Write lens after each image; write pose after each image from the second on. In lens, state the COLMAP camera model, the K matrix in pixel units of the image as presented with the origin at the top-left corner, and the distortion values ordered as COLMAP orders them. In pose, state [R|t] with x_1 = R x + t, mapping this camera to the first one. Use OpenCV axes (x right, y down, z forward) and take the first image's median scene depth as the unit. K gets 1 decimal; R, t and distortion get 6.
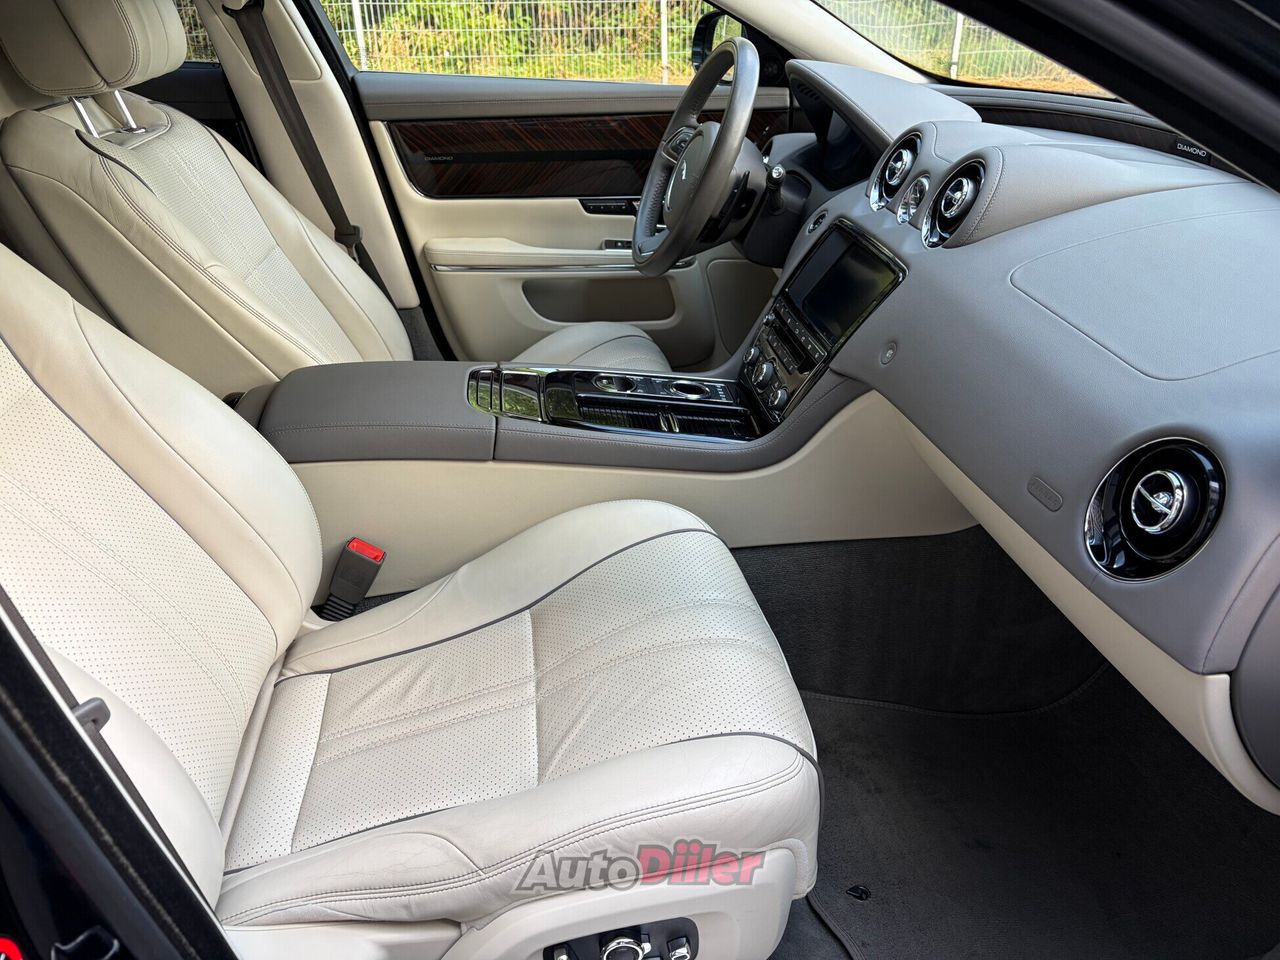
lens RADIAL K [[967.4, 0, 640.0], [0, 967.4, 480.0], [0, 0, 1]] dist [0.006545, -0.000083]
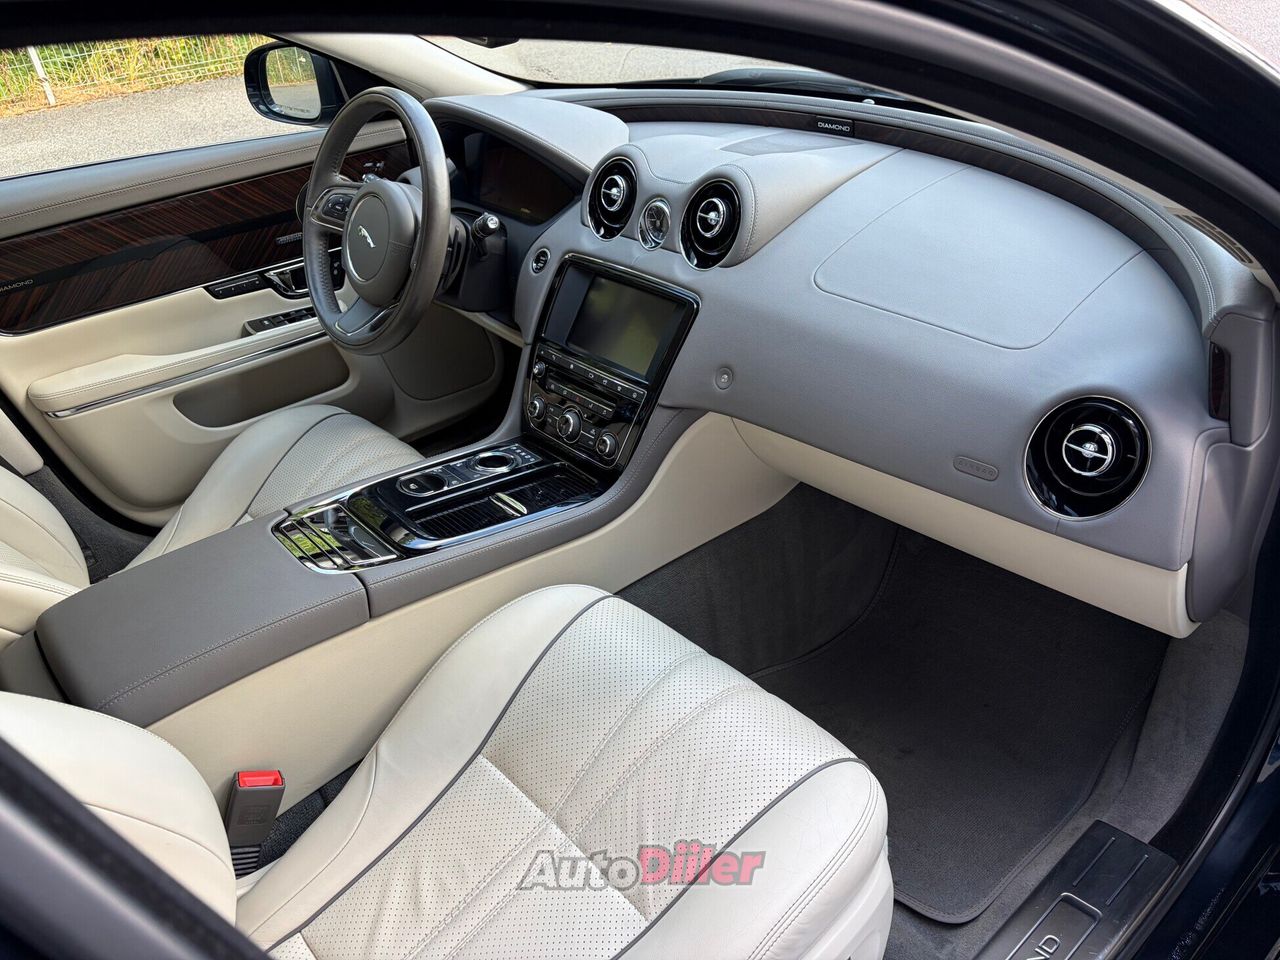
lens RADIAL K [[958.0, 0, 645.2], [0, 958.0, 488.2], [0, 0, 1]] dist [0.003022, -0.002207]
pose [[0.824722, -0.355876, 0.439529, -0.285503], [0.332652, 0.933783, 0.131881, -0.164662], [-0.457358, 0.037446, 0.888494, 0.096522]]
